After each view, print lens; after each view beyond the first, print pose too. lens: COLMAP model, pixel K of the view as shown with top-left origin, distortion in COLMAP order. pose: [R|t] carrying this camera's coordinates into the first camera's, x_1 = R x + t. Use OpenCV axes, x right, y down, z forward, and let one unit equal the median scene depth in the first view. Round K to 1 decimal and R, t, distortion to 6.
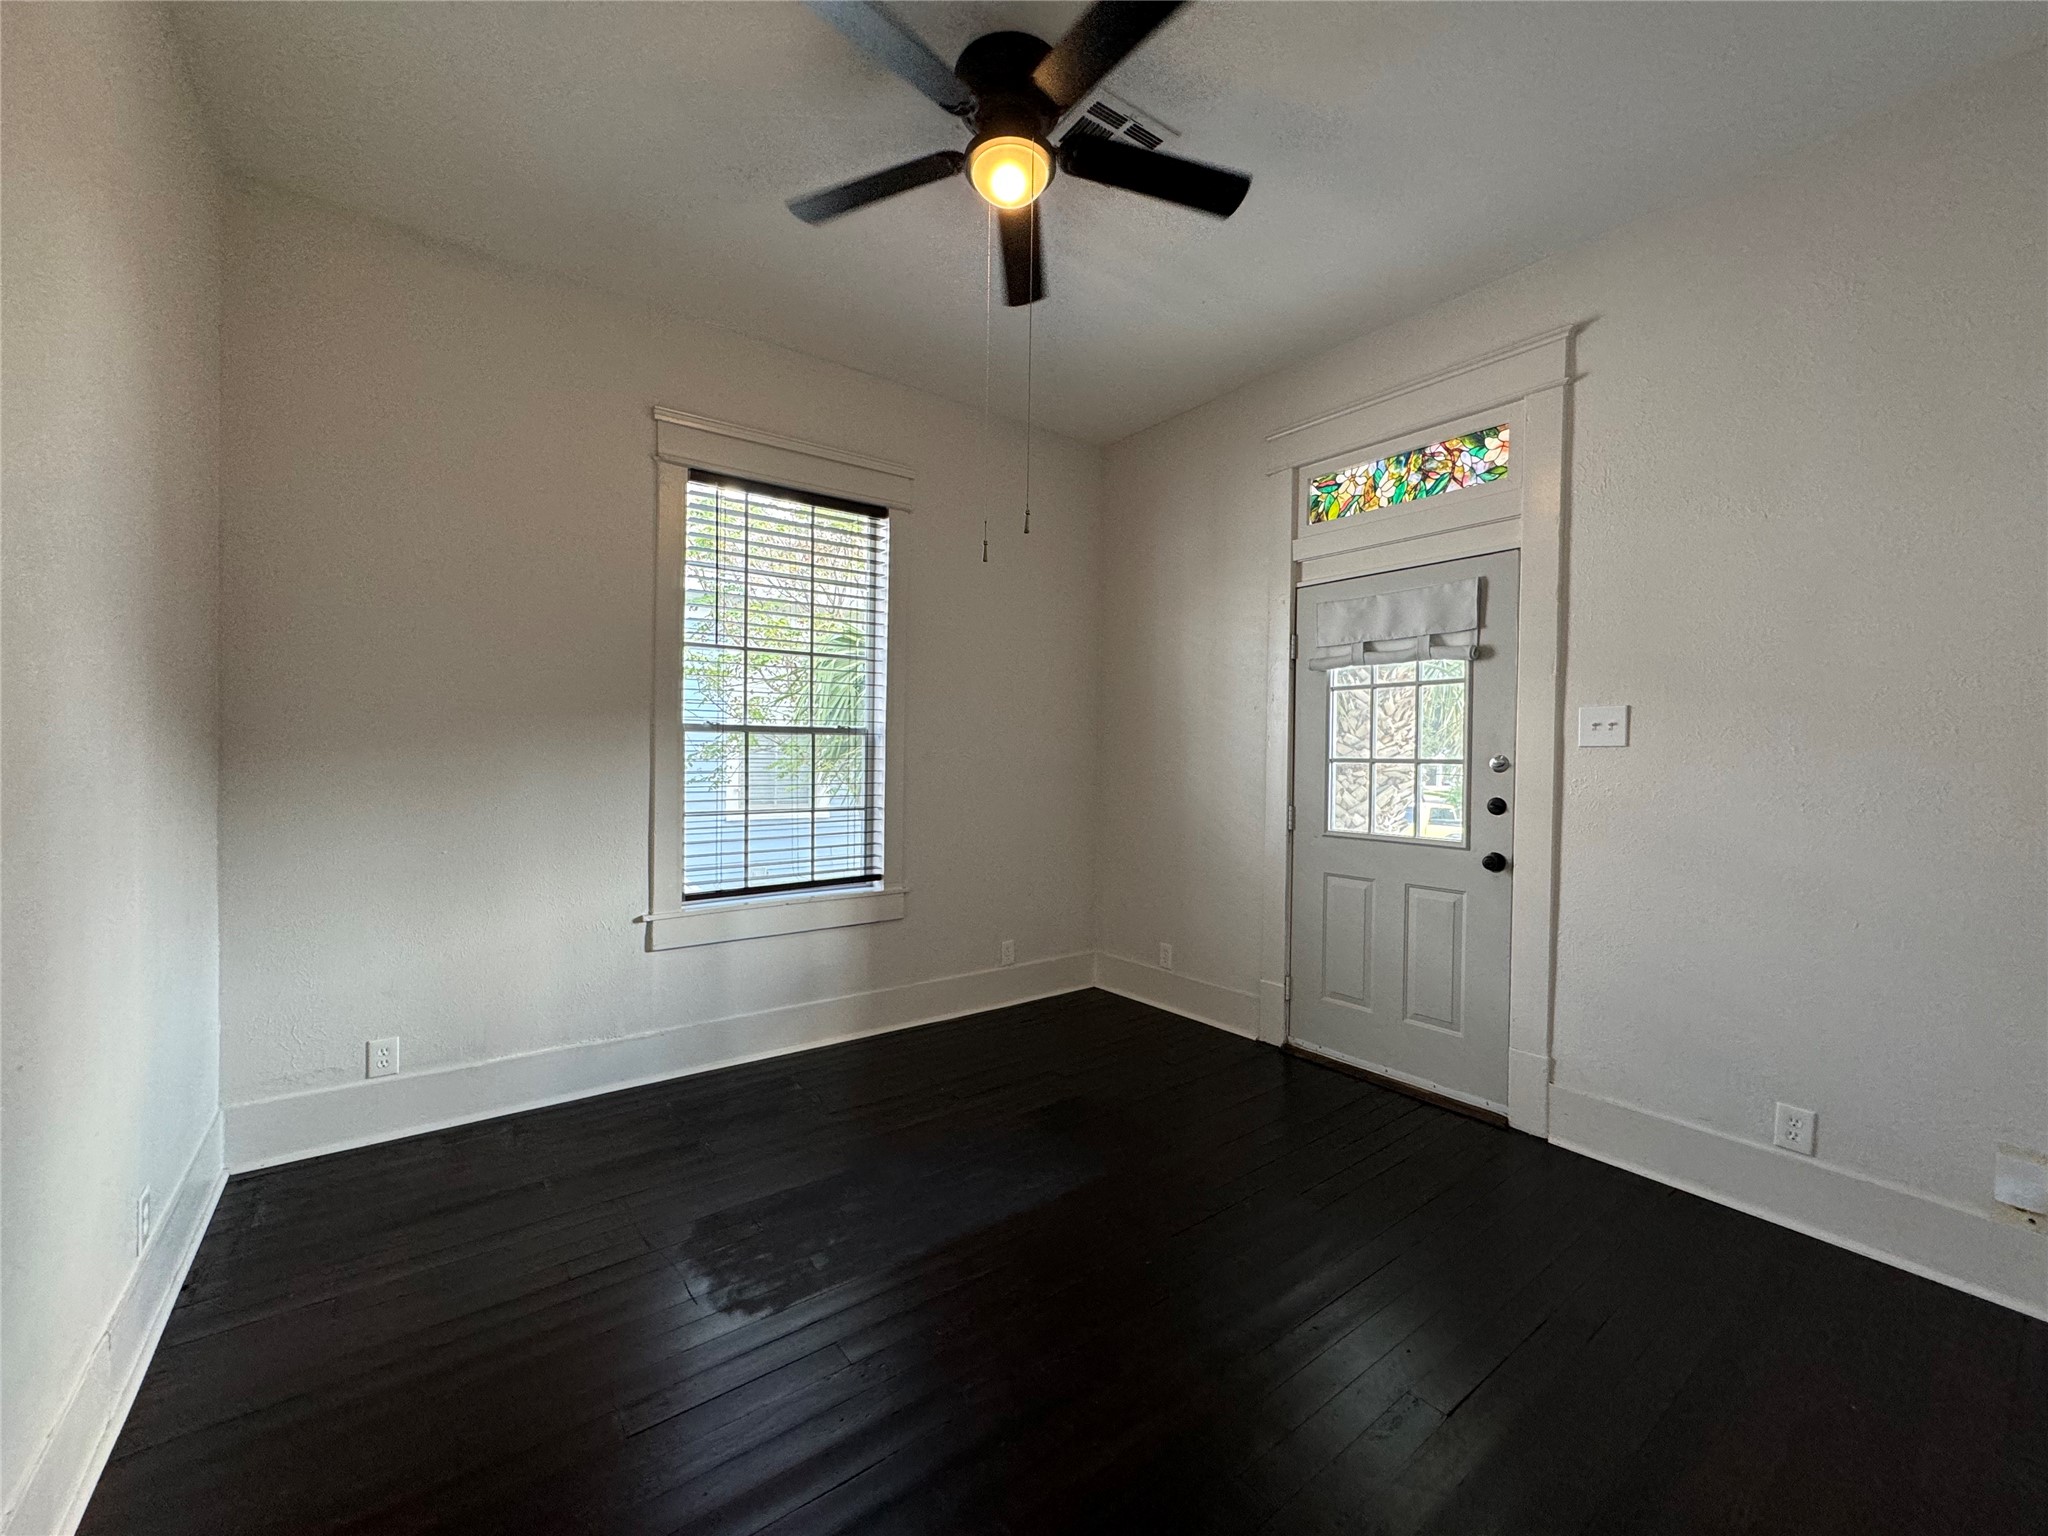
lens RADIAL K [[814.2, 0, 1025.6], [0, 814.2, 760.7], [0, 0, 1]] dist [0.000889, 0.000049]
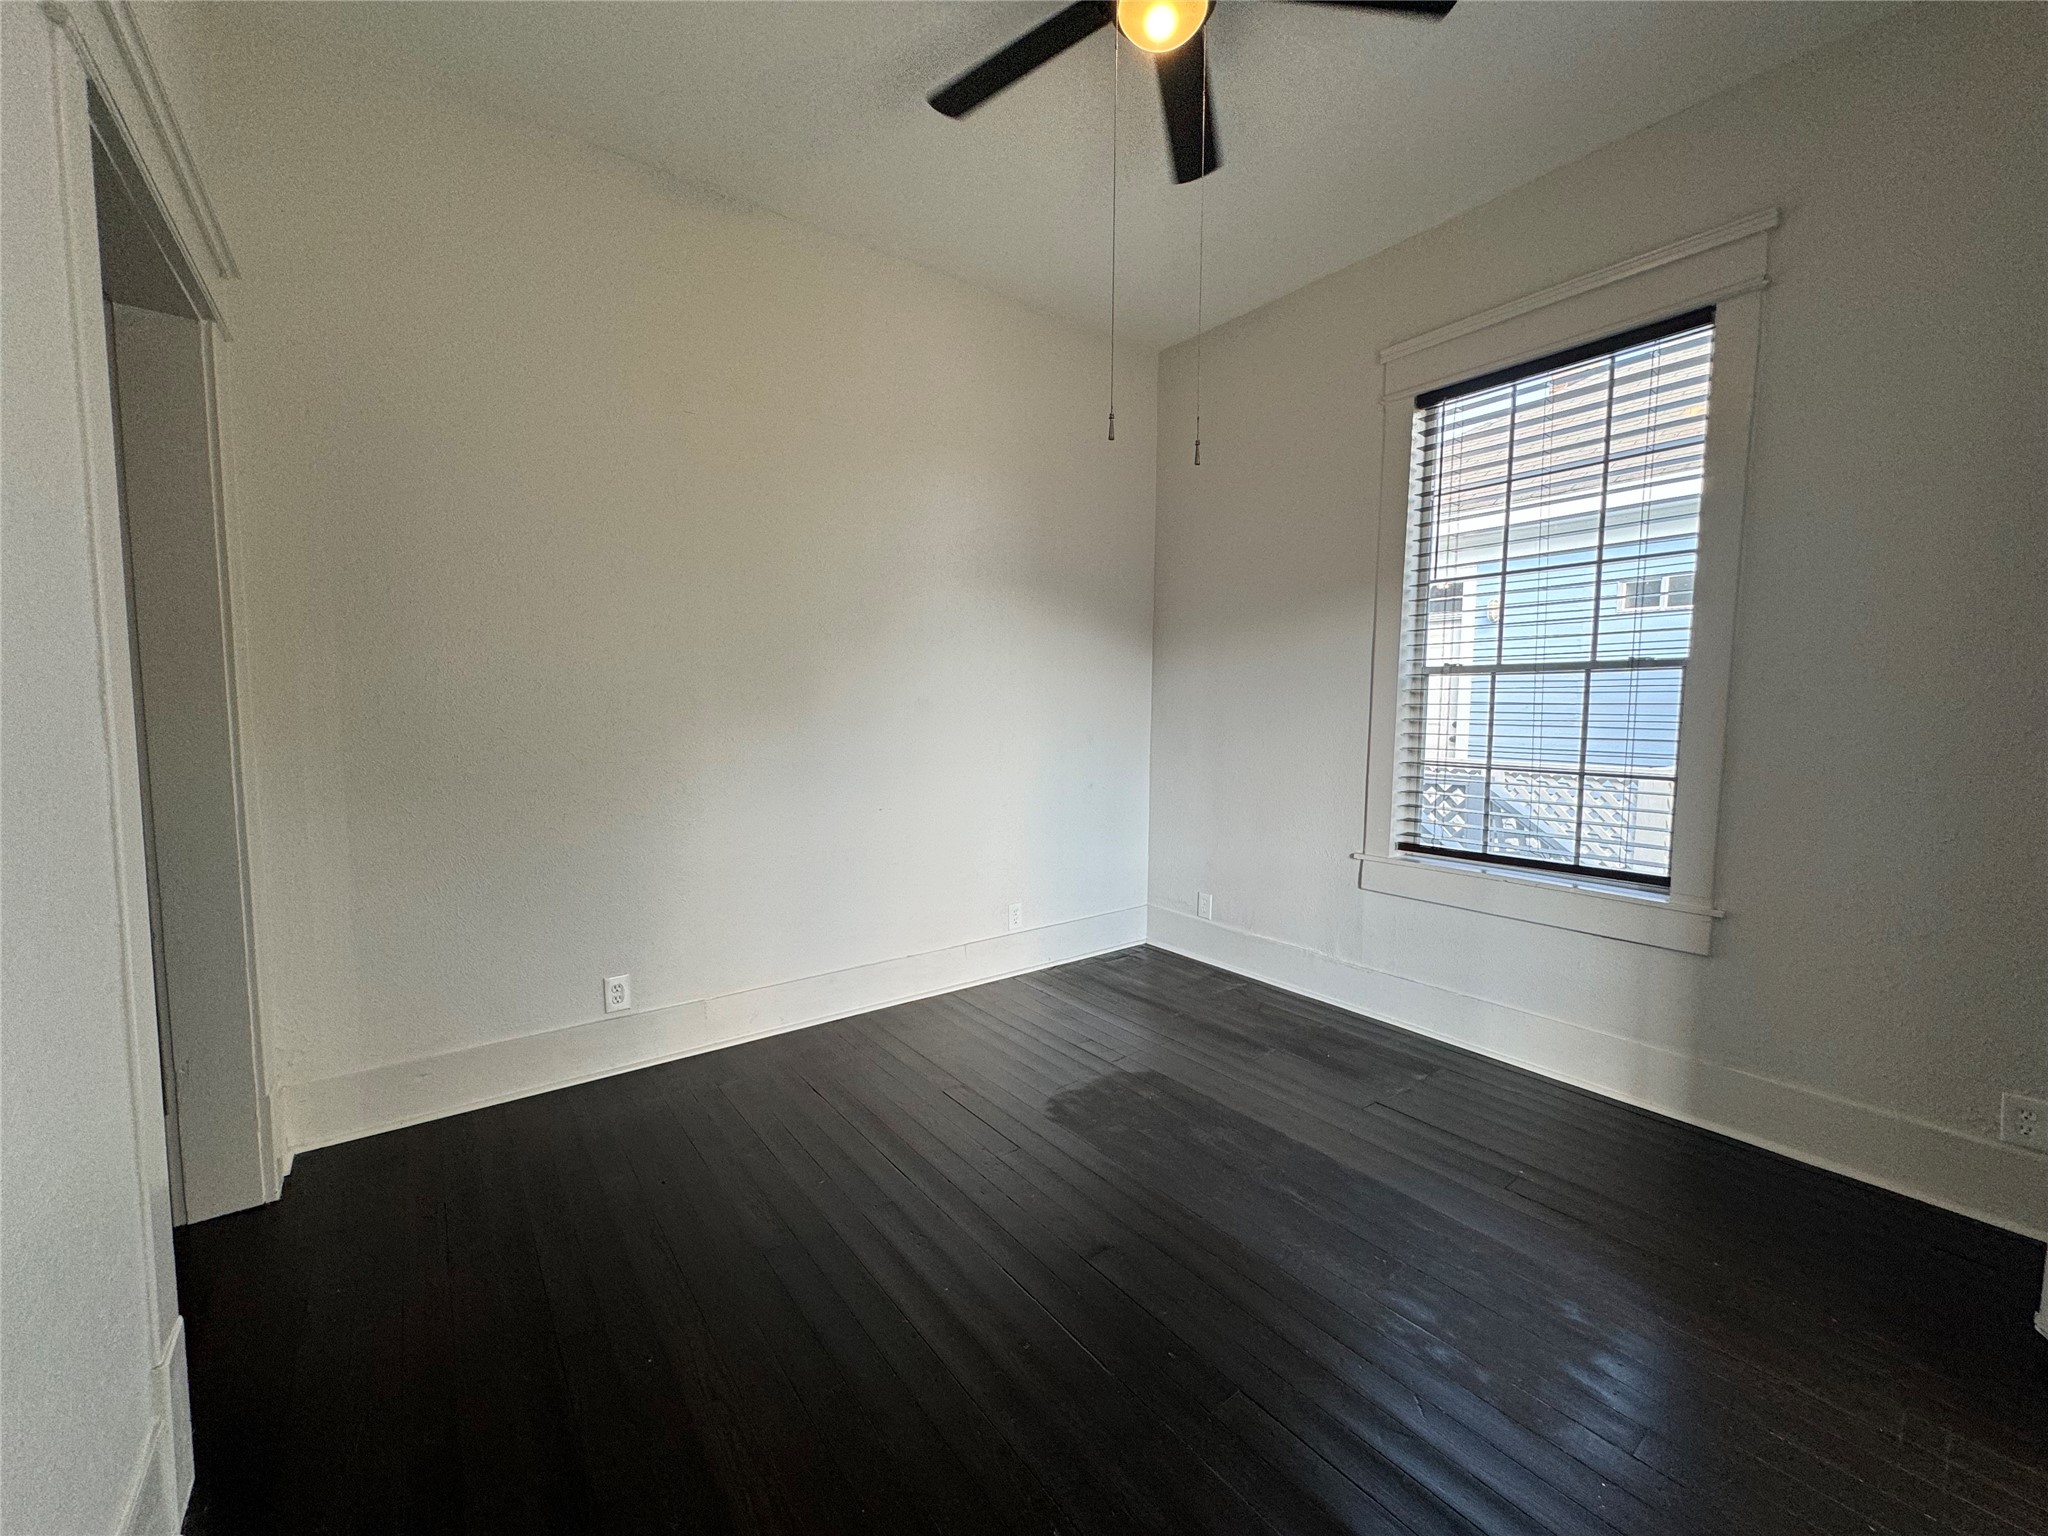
lens RADIAL K [[814.2, 0, 1025.6], [0, 814.2, 760.7], [0, 0, 1]] dist [0.000889, 0.000049]
pose [[0.004158, 0.060934, -0.998133, 0.568120], [-0.017069, 0.998001, 0.060855, 0.013862], [0.999846, 0.016785, 0.005189, 0.556878]]
